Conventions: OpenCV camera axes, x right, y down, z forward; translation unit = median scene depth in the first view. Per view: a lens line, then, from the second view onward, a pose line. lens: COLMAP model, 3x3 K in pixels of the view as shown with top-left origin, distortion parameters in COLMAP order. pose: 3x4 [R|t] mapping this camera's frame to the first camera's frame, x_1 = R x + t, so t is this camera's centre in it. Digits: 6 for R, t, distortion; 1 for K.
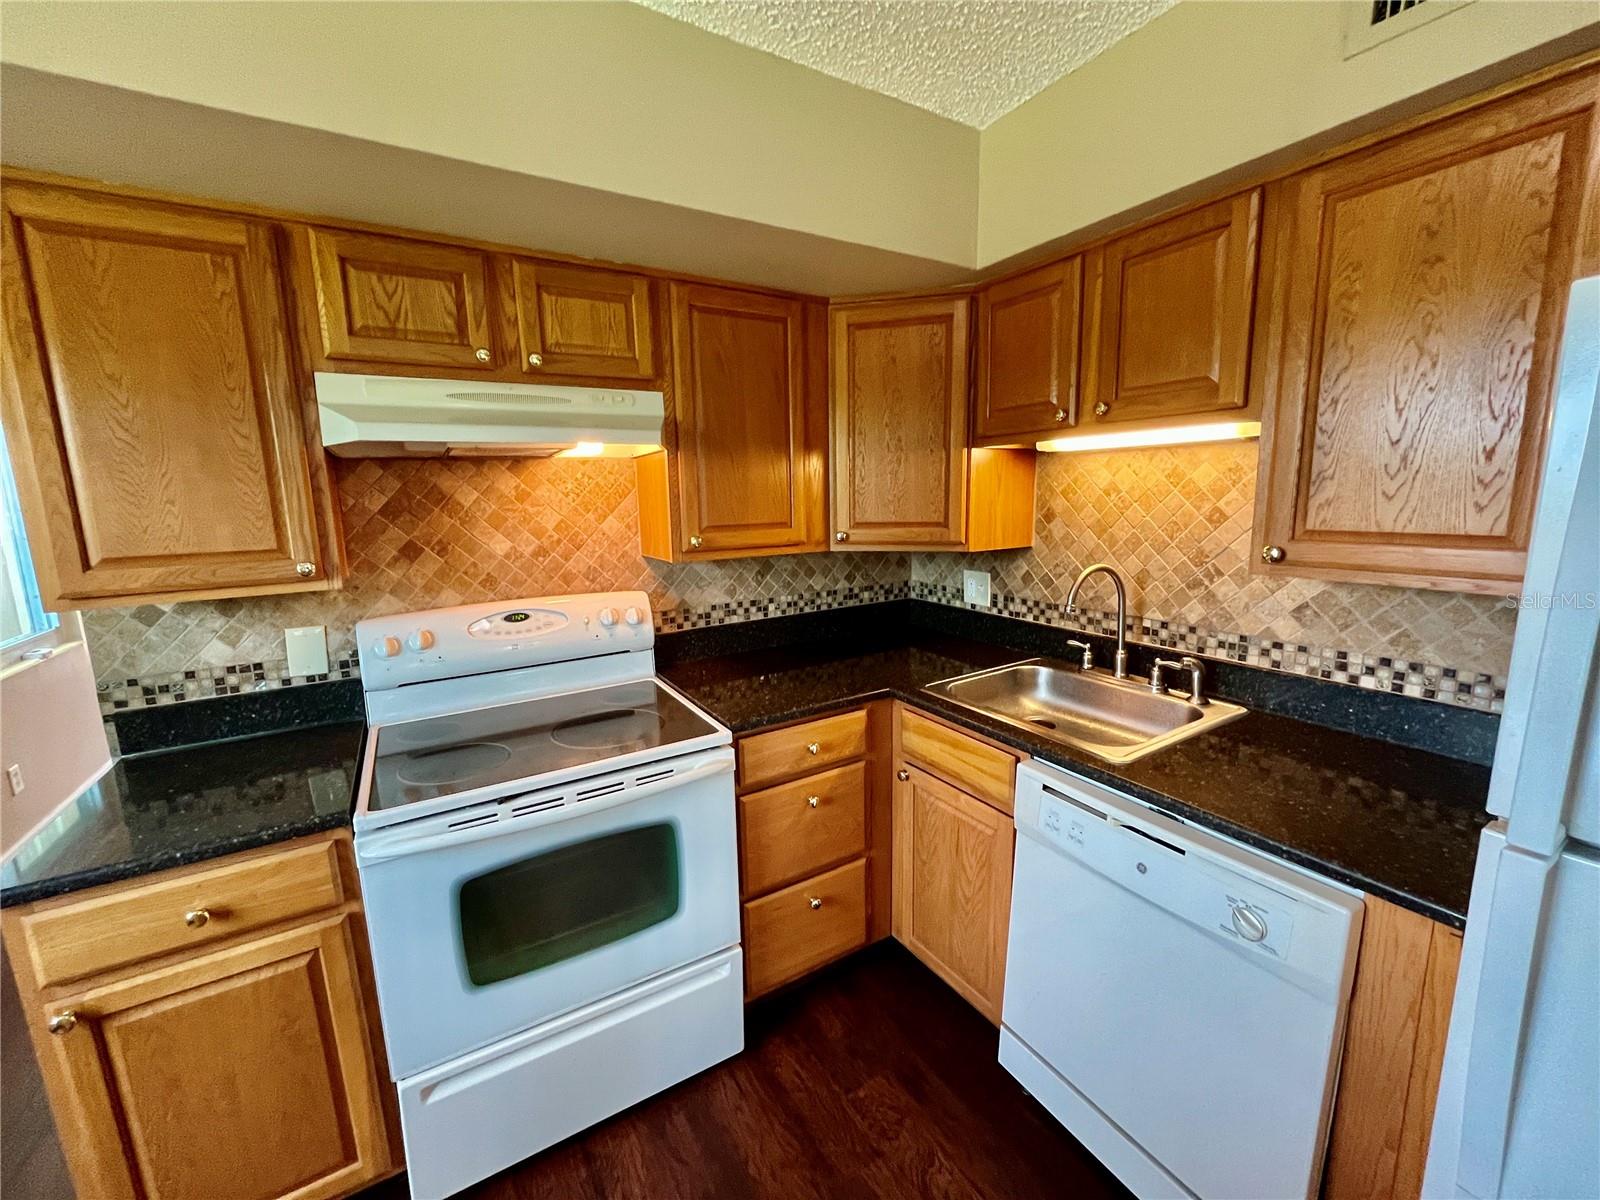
lens RADIAL K [[647.5, 0, 796.7], [0, 647.5, 597.8], [0, 0, 1]] dist [-0.003768, -0.000311]
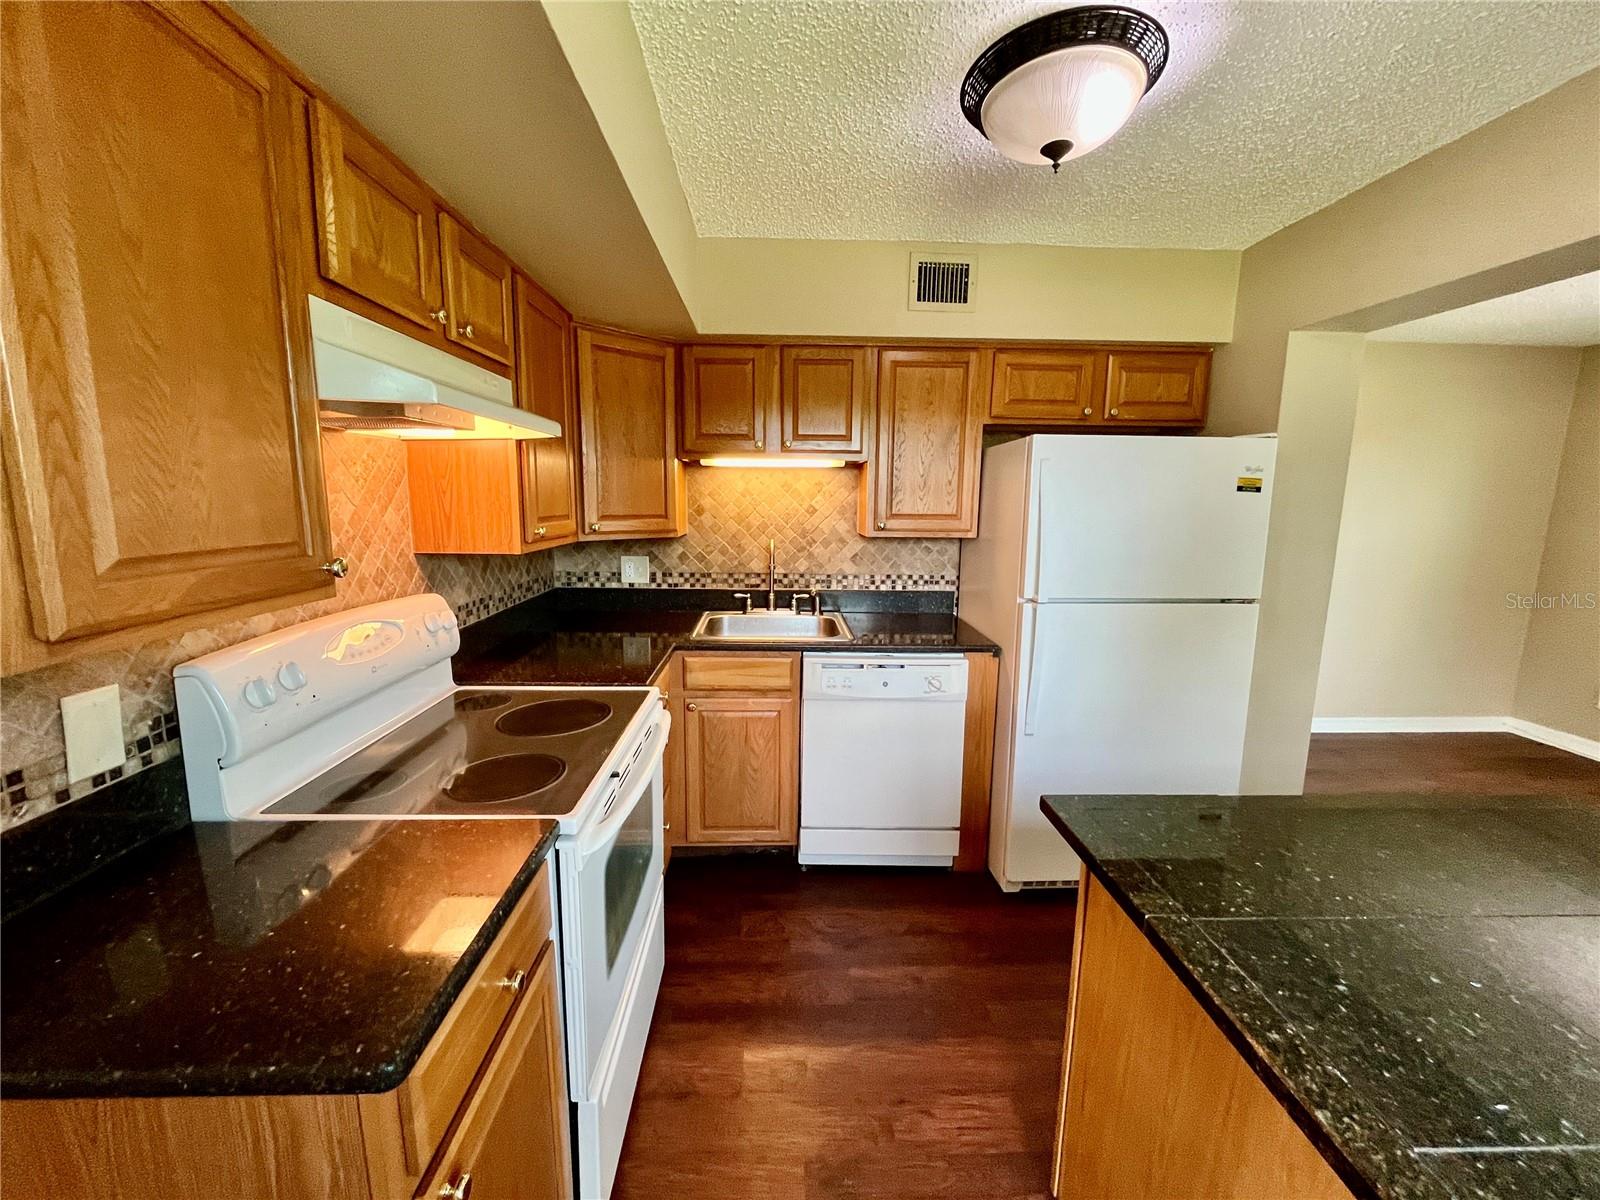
lens RADIAL K [[646.6, 0, 797.7], [0, 646.6, 597.7], [0, 0, 1]] dist [-0.002120, 0.000126]
pose [[0.488135, -0.110134, 0.865791, -0.886405], [0.121675, 0.990906, 0.057449, 0.006845], [-0.864245, 0.077303, 0.497096, 0.158036]]
